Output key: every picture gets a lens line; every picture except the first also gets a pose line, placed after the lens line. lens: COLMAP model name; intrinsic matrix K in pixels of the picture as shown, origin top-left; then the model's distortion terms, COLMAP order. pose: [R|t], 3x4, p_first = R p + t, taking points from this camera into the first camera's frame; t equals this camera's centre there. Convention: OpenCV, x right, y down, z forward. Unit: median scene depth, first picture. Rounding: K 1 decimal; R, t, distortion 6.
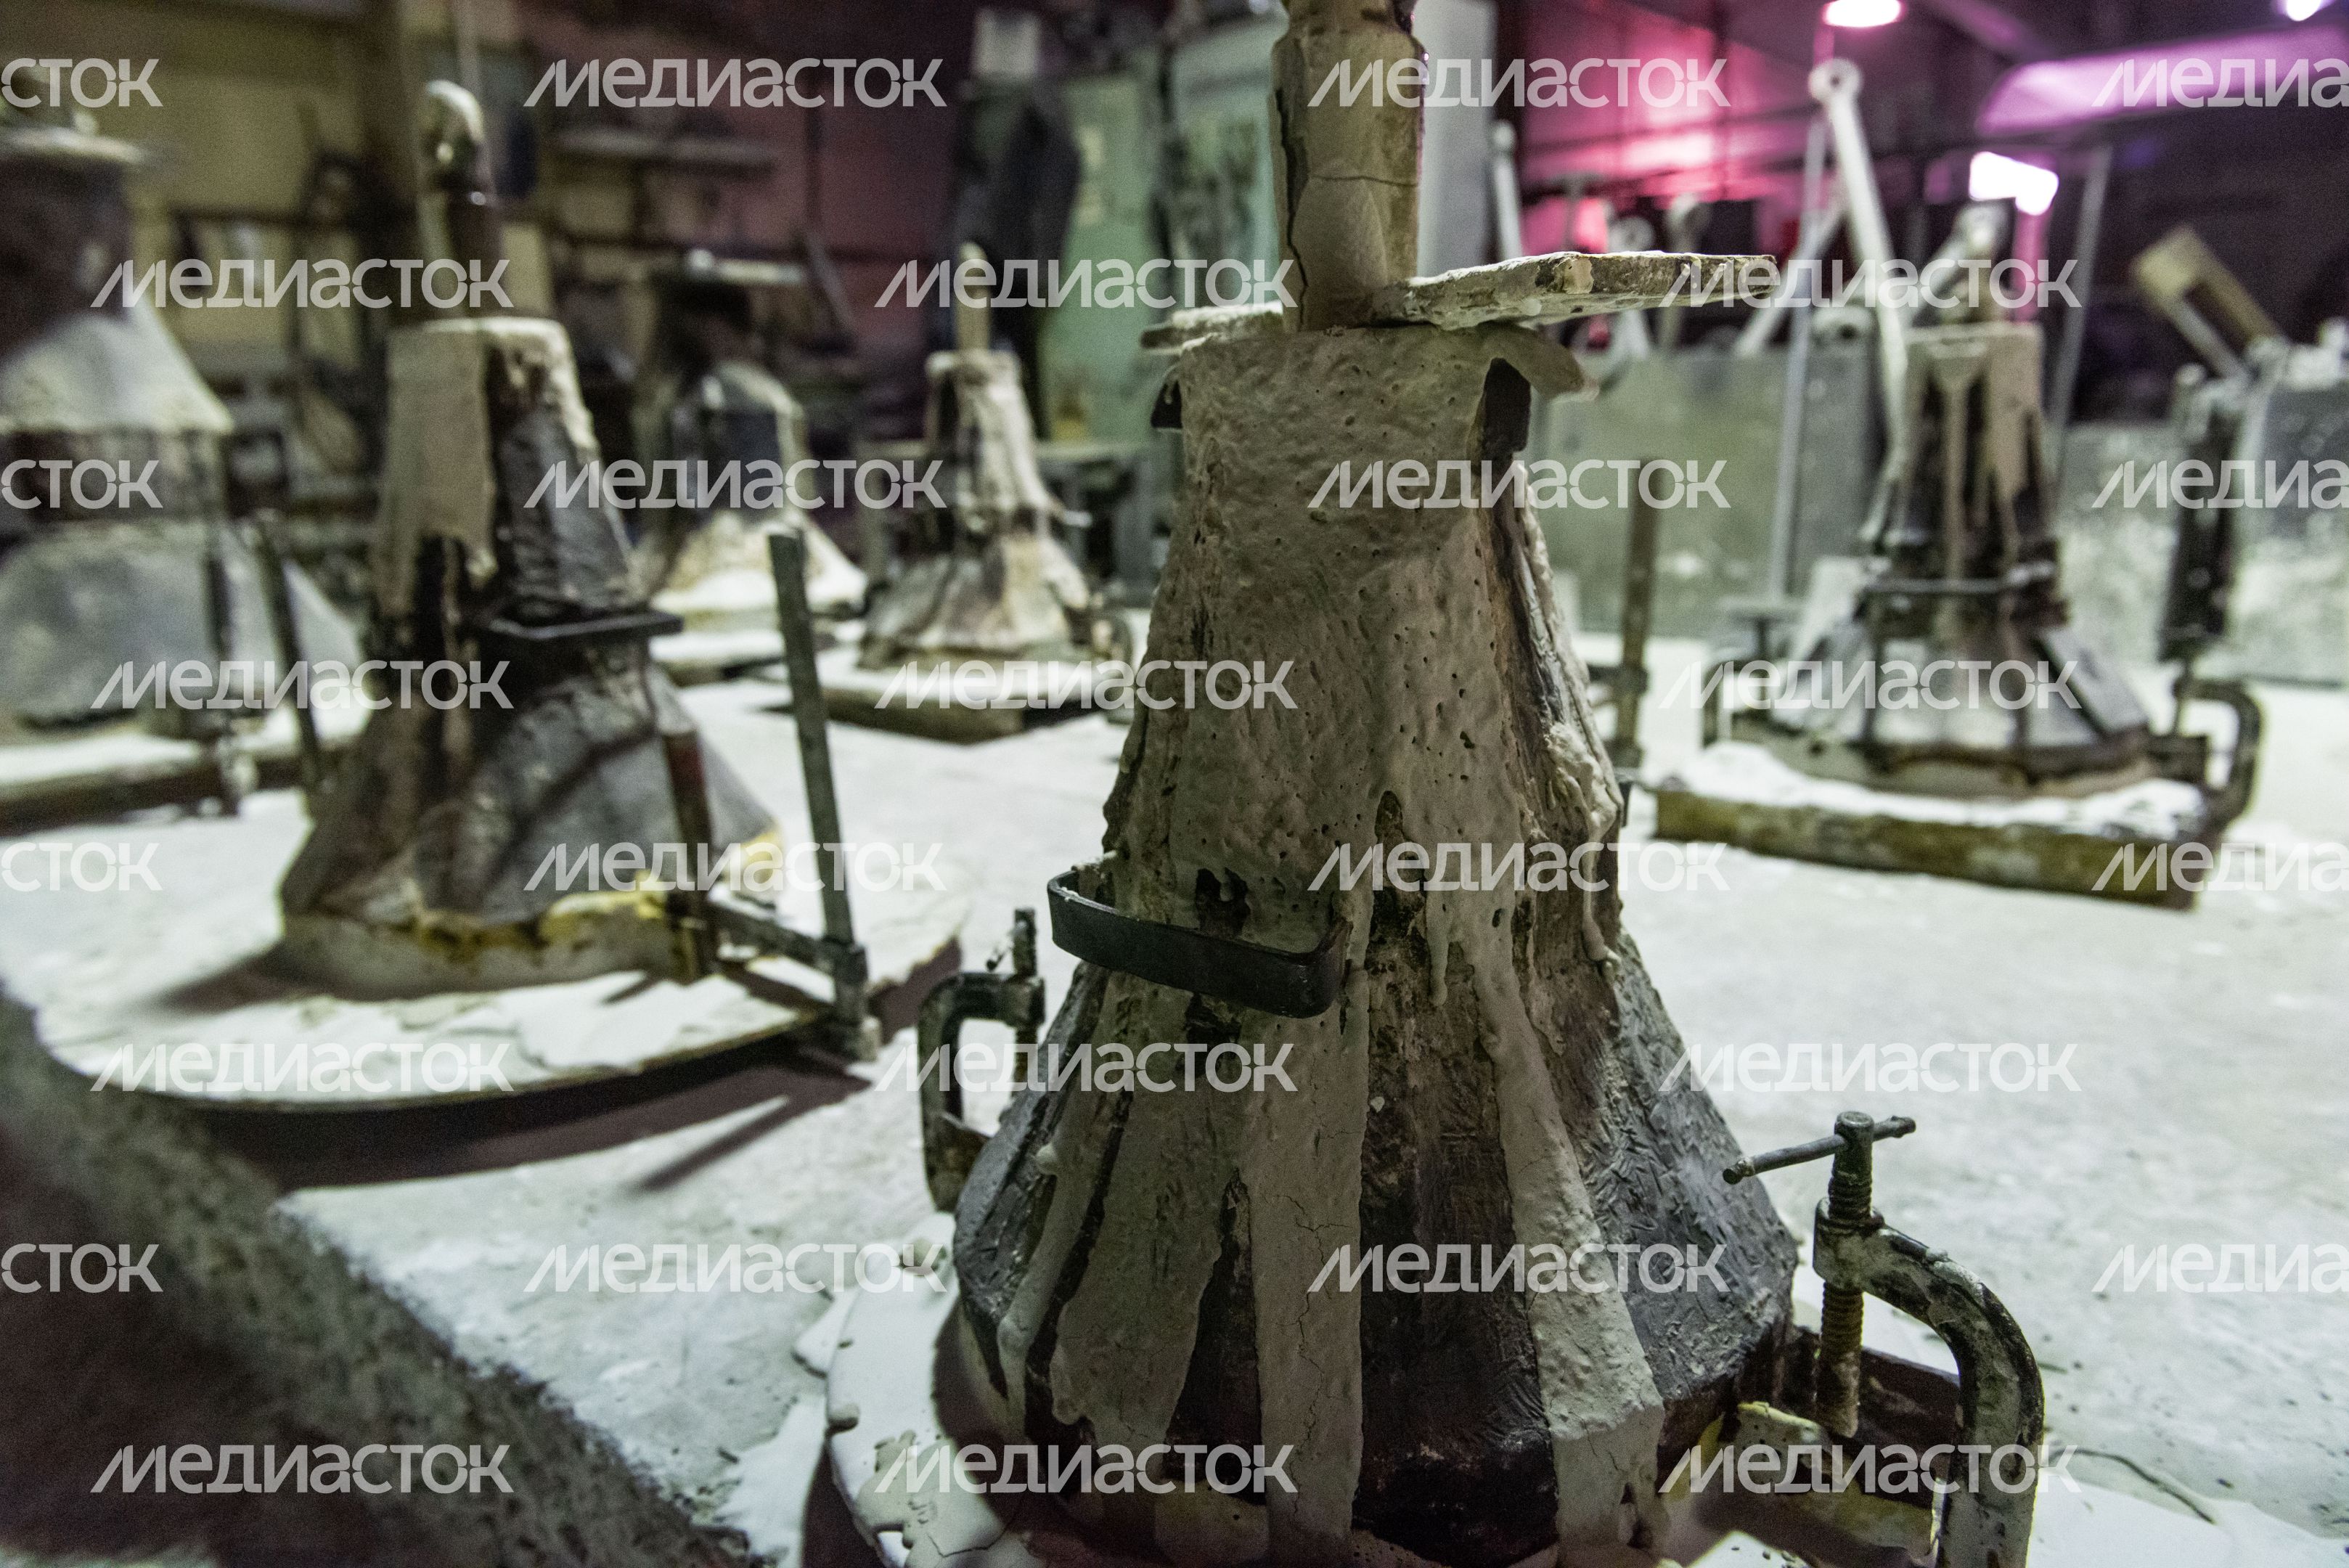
lens RADIAL K [[1589.6, 0, 1206.7], [0, 1589.6, 788.1], [0, 0, 1]] dist [-0.015278, 0.000907]
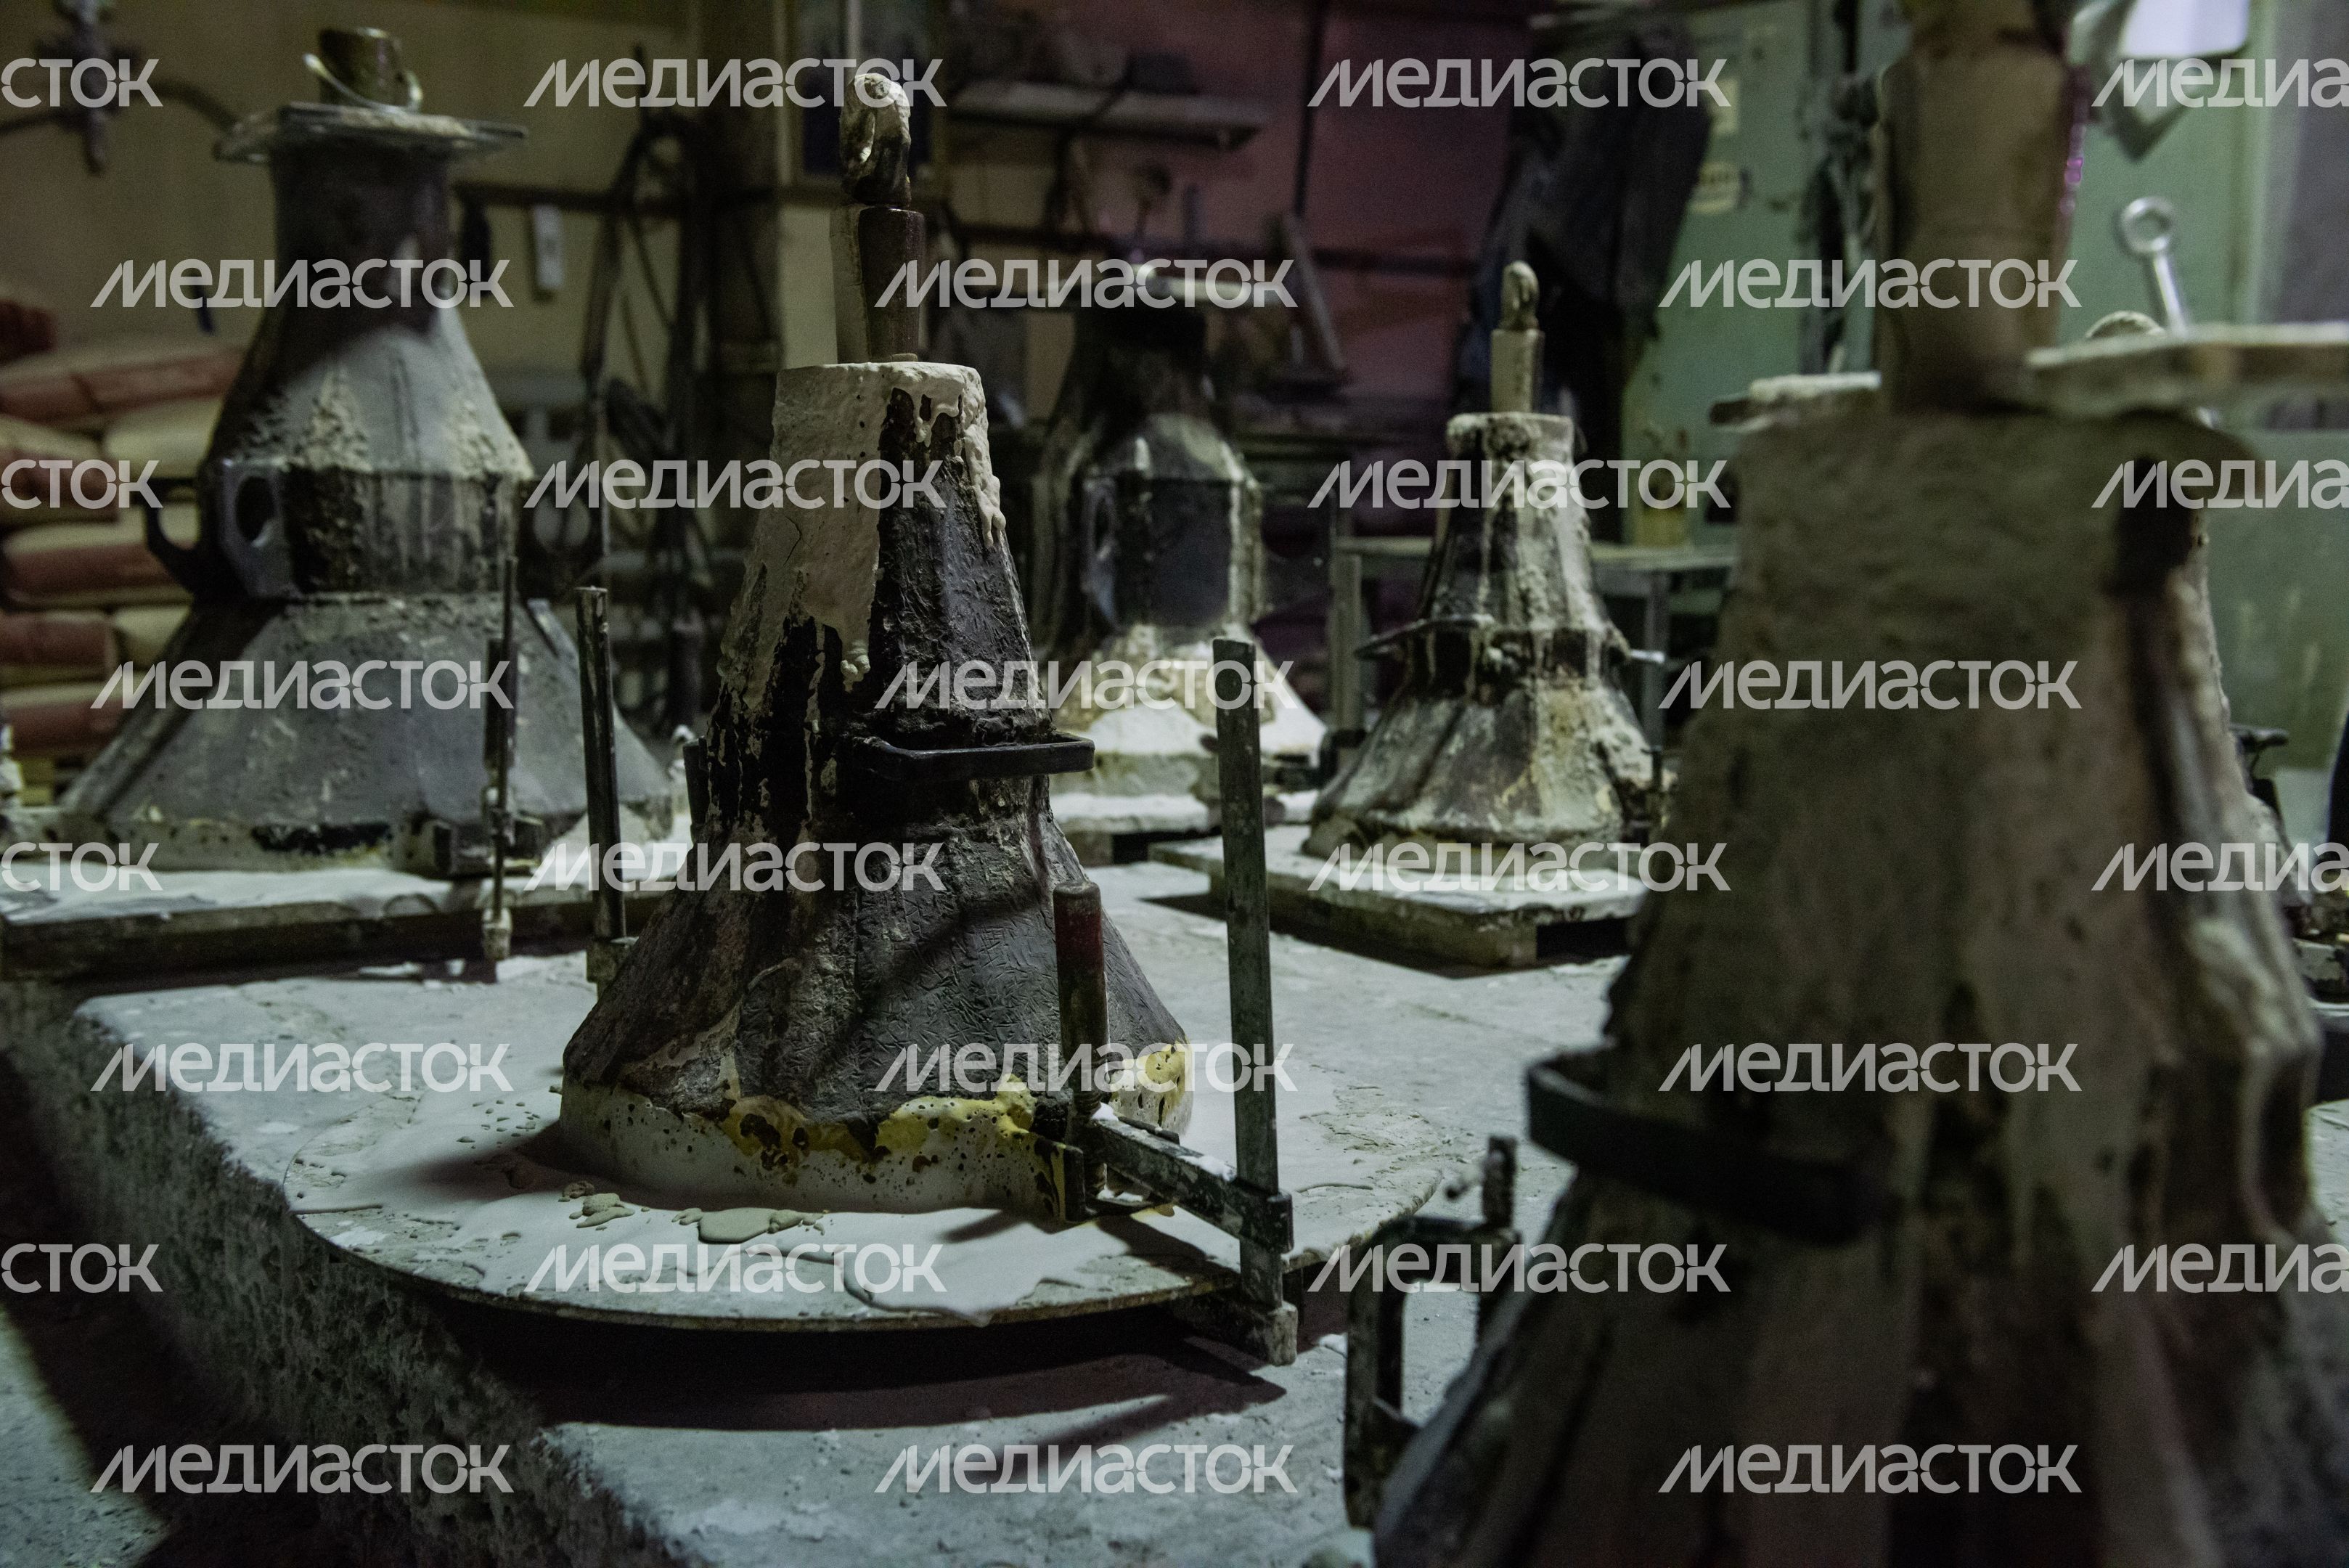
lens RADIAL K [[2600.8, 0, 1159.0], [0, 2600.8, 773.3], [0, 0, 1]] dist [0.057077, 0.000000]
pose [[0.960867, 0.063505, -0.269631, 0.039320], [-0.096734, 0.989013, -0.111789, 0.044187], [0.259570, 0.133497, 0.956453, -0.194155]]
